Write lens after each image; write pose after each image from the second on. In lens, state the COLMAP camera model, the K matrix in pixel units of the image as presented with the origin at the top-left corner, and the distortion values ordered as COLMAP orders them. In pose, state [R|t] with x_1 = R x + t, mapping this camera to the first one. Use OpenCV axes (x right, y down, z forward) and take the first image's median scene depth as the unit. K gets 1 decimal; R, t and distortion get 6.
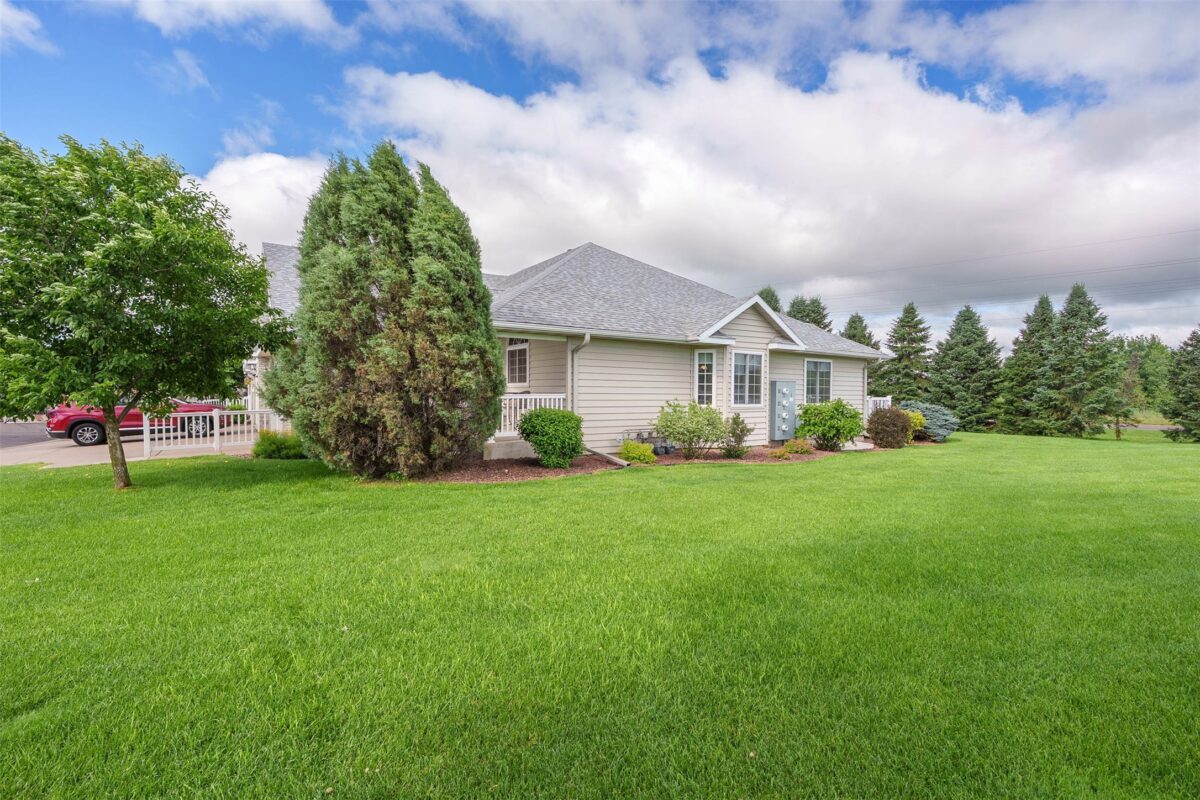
lens RADIAL K [[541.2, 0, 599.7], [0, 541.2, 401.0], [0, 0, 1]] dist [-0.000206, -0.000010]
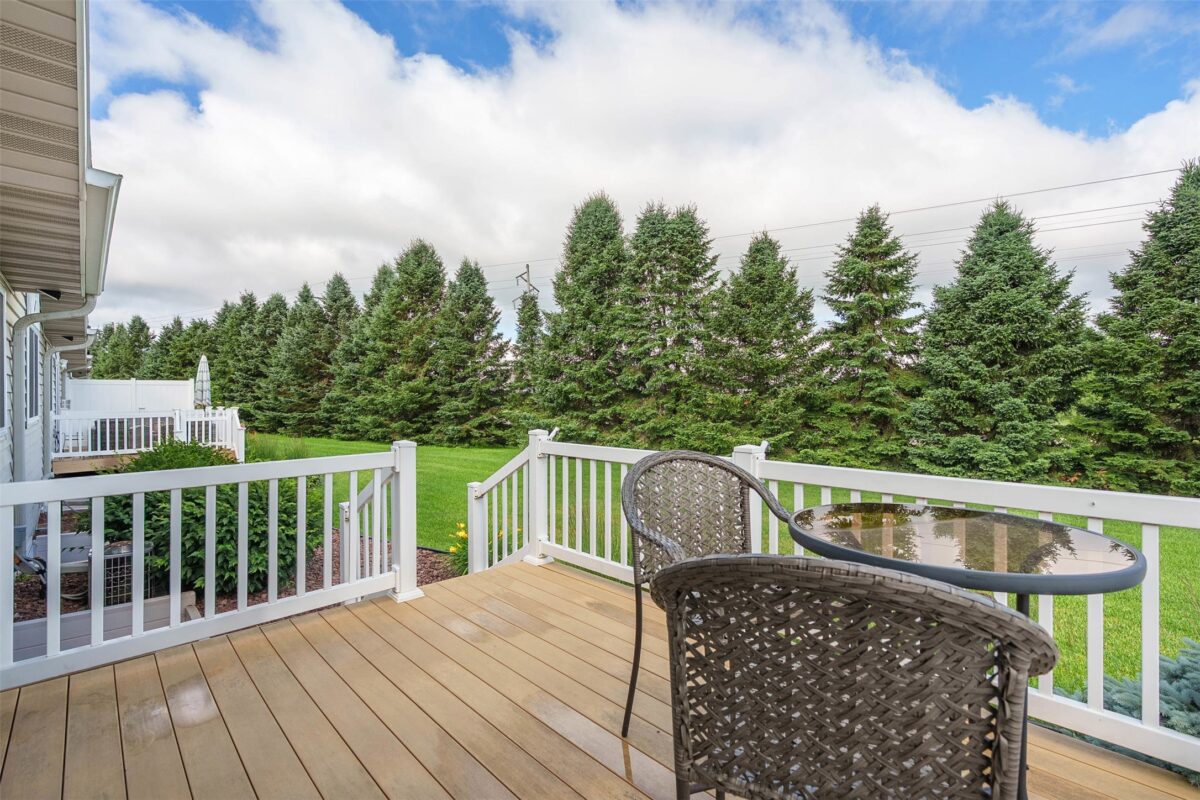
lens RADIAL K [[541.2, 0, 600.3], [0, 541.2, 398.7], [0, 0, 1]] dist [-0.000206, -0.000010]
pose [[0.991994, -0.004020, 0.126224, 0.284905], [0.005623, 0.999908, -0.012348, -0.011621], [-0.126162, 0.012959, 0.991925, 0.576361]]
